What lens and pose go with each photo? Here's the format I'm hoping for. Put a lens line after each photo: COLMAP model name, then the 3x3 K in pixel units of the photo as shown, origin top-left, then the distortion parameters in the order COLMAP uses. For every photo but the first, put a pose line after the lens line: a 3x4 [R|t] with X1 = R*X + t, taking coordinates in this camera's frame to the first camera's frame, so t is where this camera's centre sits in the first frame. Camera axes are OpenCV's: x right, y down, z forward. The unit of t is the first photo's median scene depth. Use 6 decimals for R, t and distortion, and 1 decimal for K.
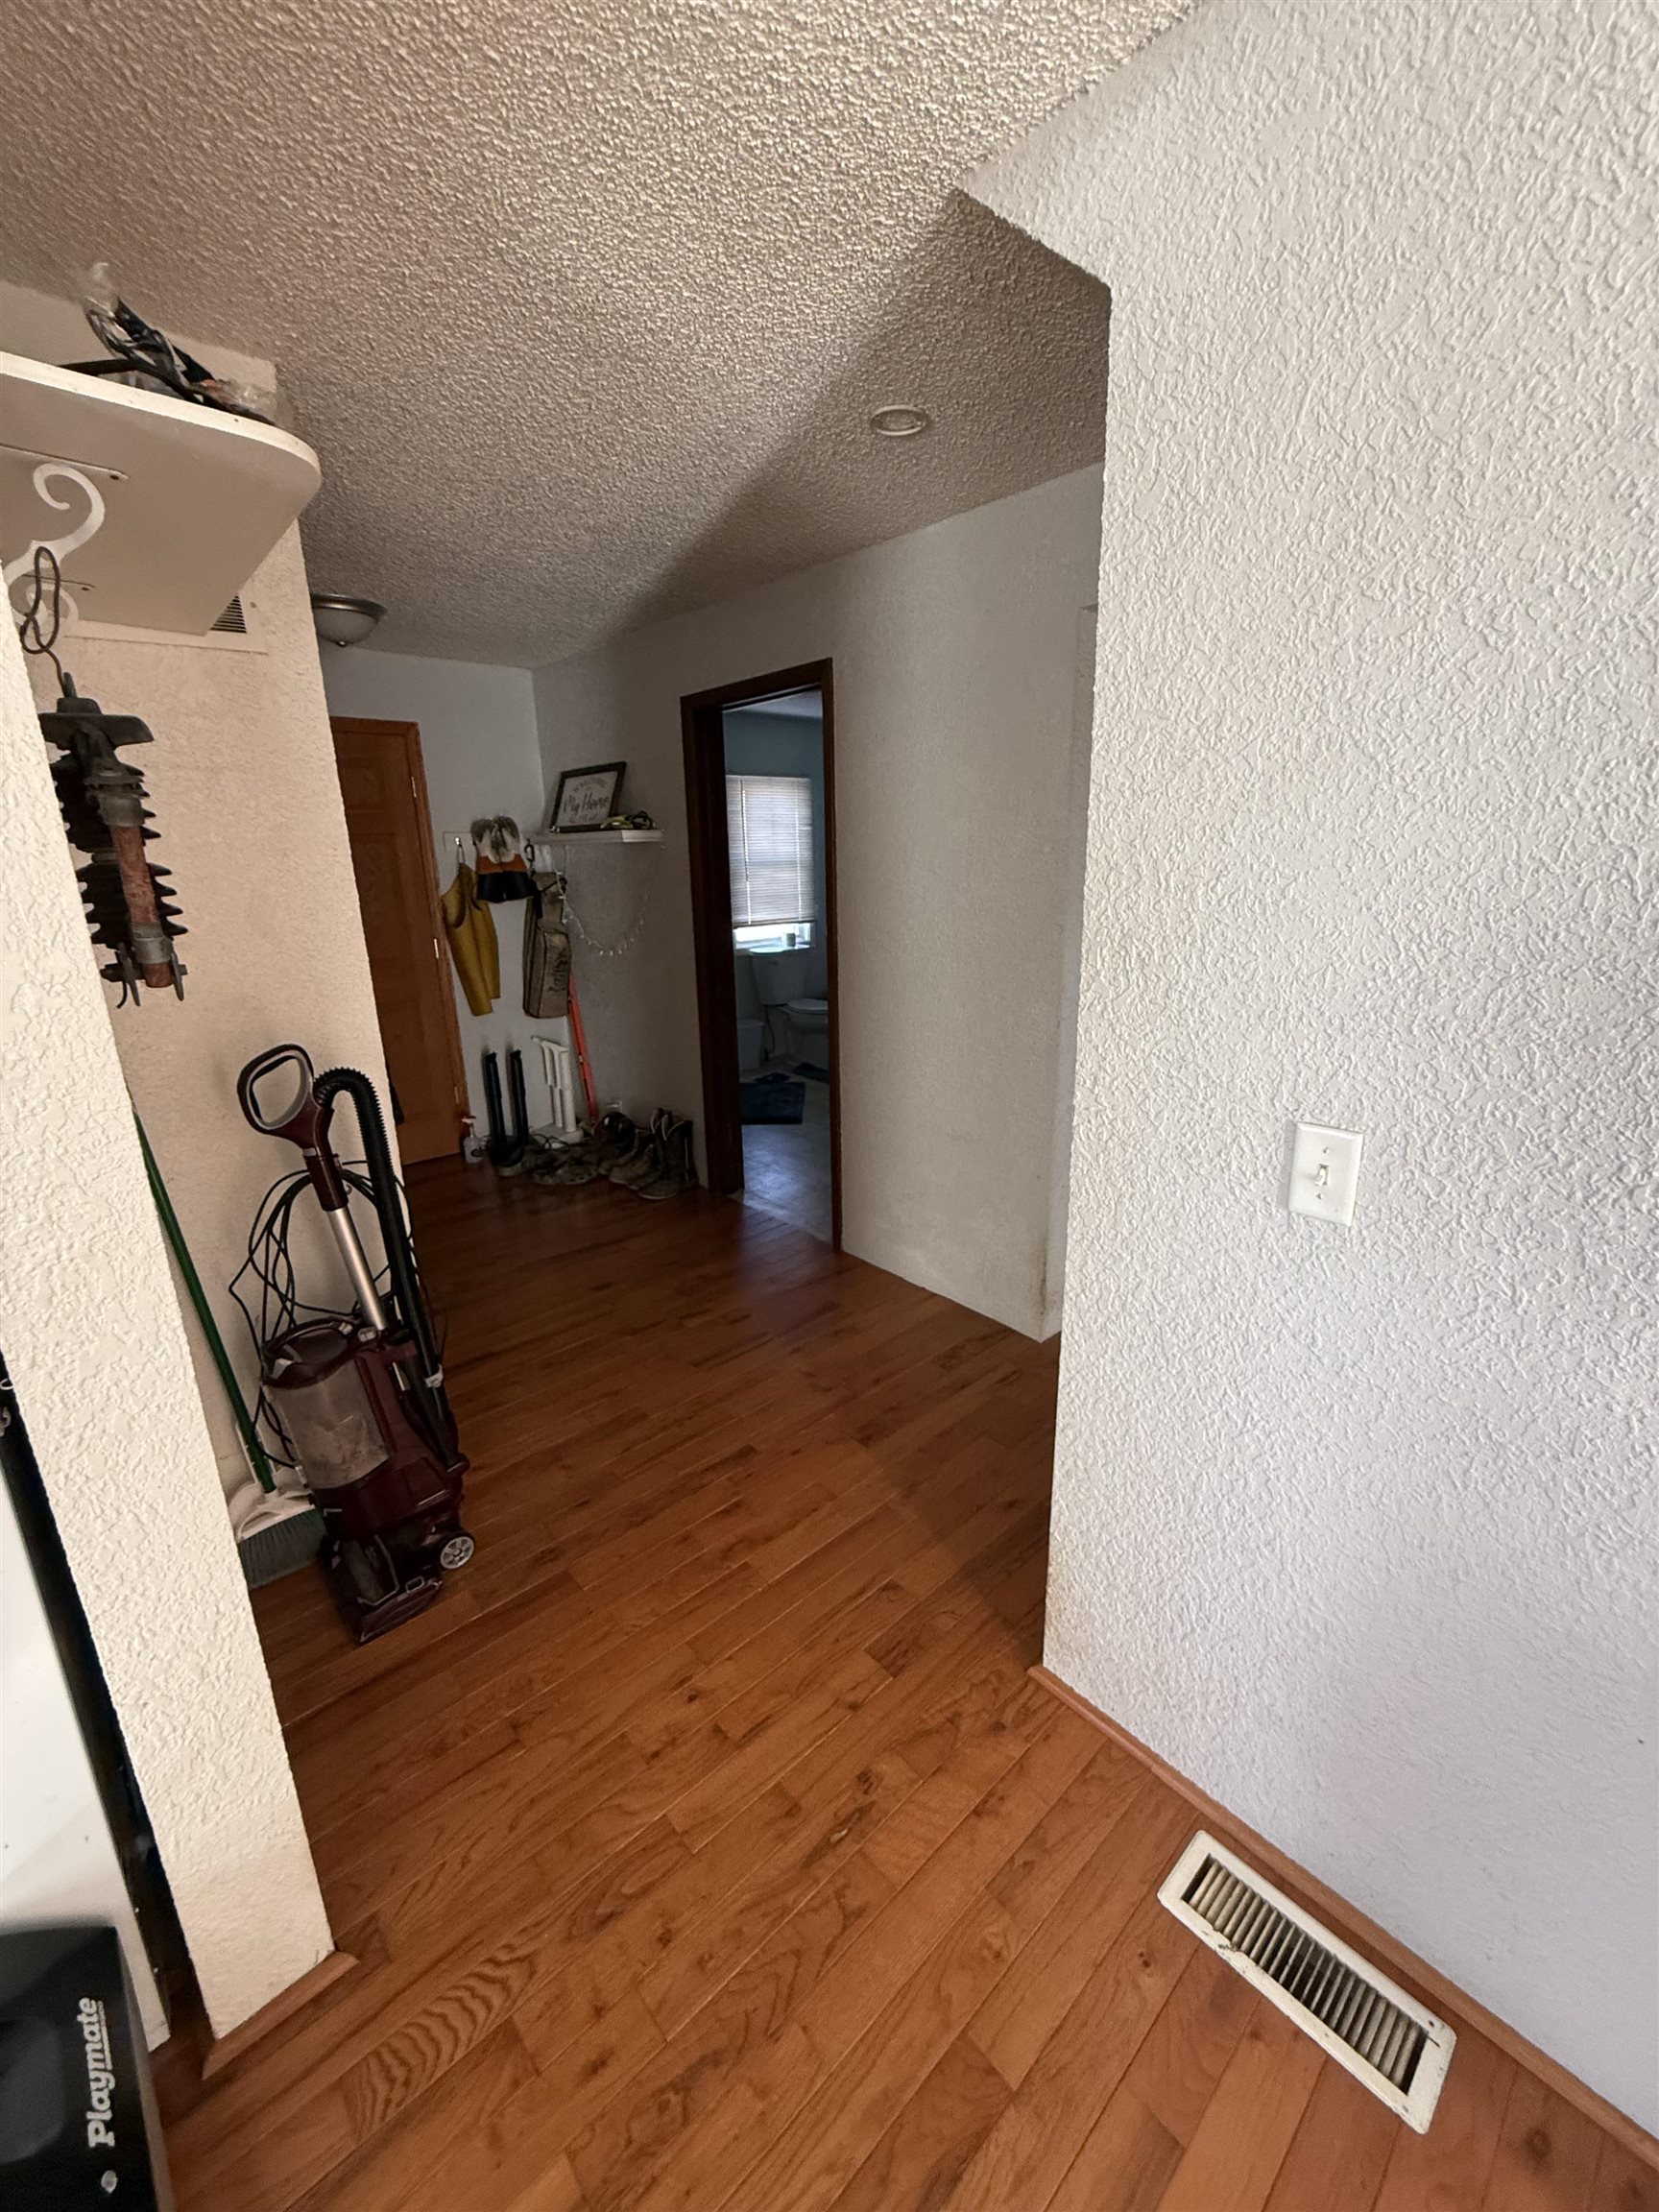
lens RADIAL K [[879.0, 0, 826.2], [0, 879.0, 1101.3], [0, 0, 1]] dist [0.002541, -0.000163]
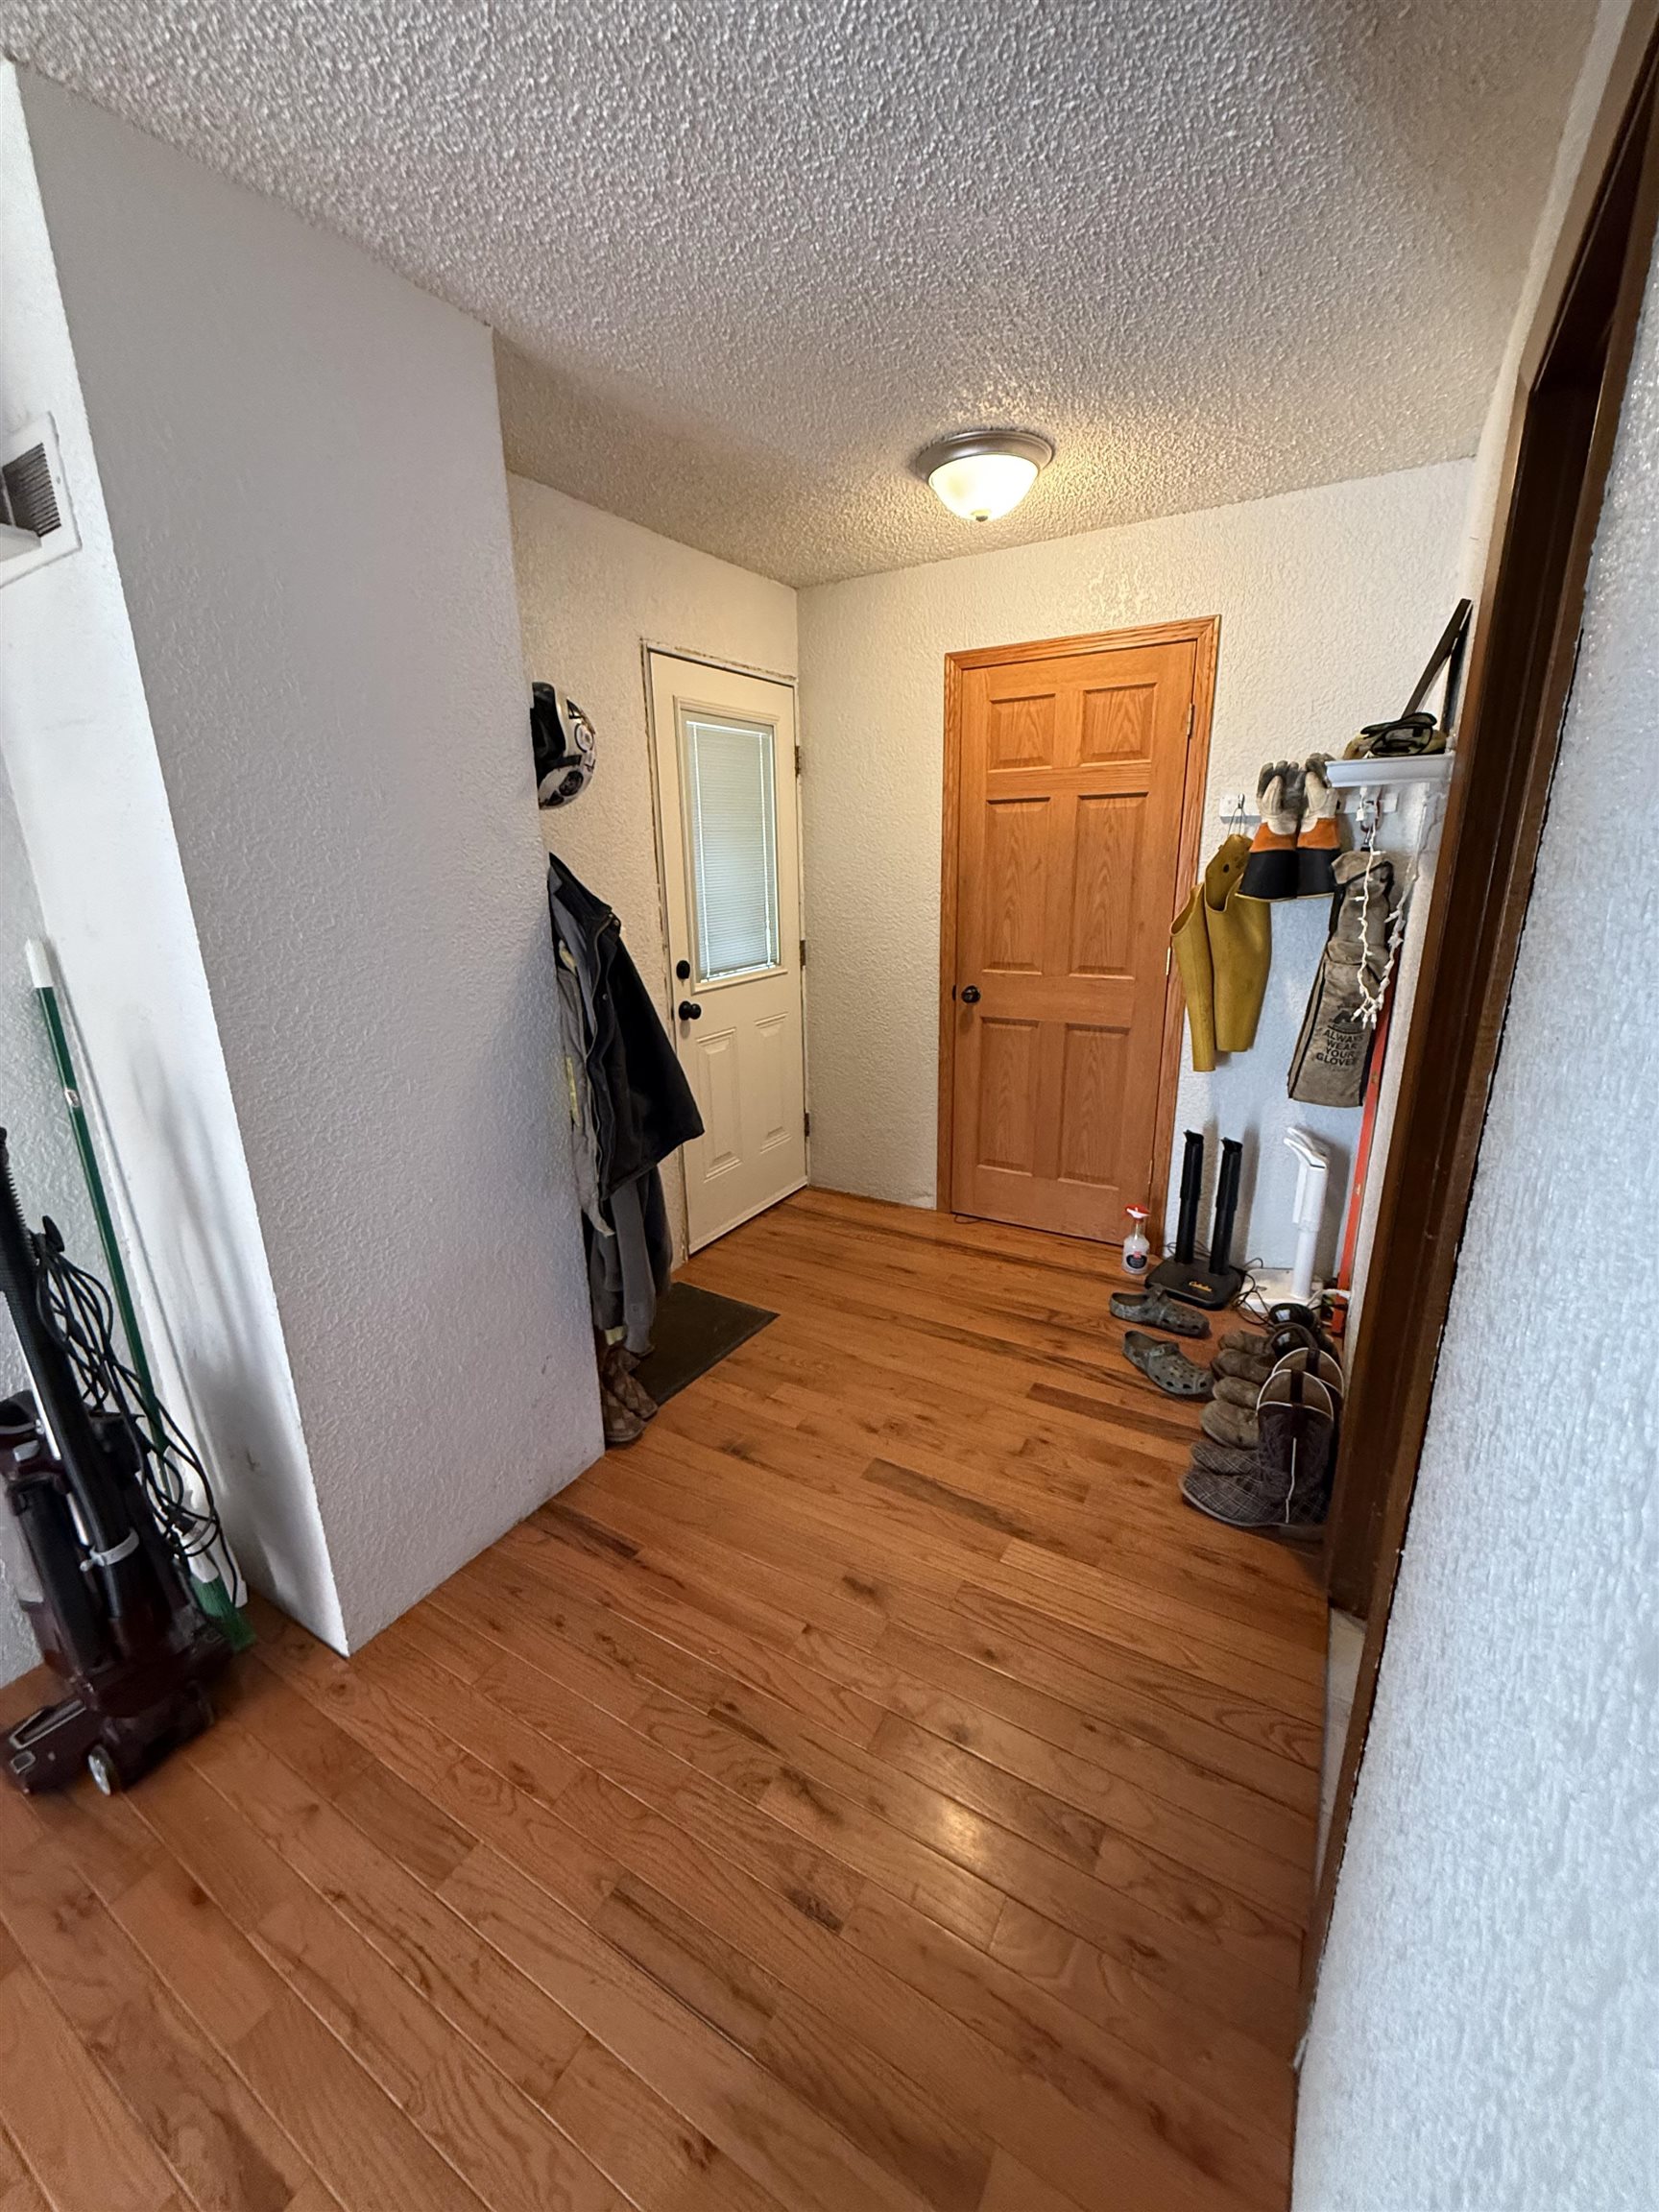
lens RADIAL K [[879.0, 0, 830.5], [0, 879.0, 1099.5], [0, 0, 1]] dist [0.002541, -0.000163]
pose [[0.299476, 0.287181, -0.909858, 0.127722], [-0.249641, 0.943989, 0.215785, -0.155733], [0.920866, 0.162515, 0.354394, 0.541021]]
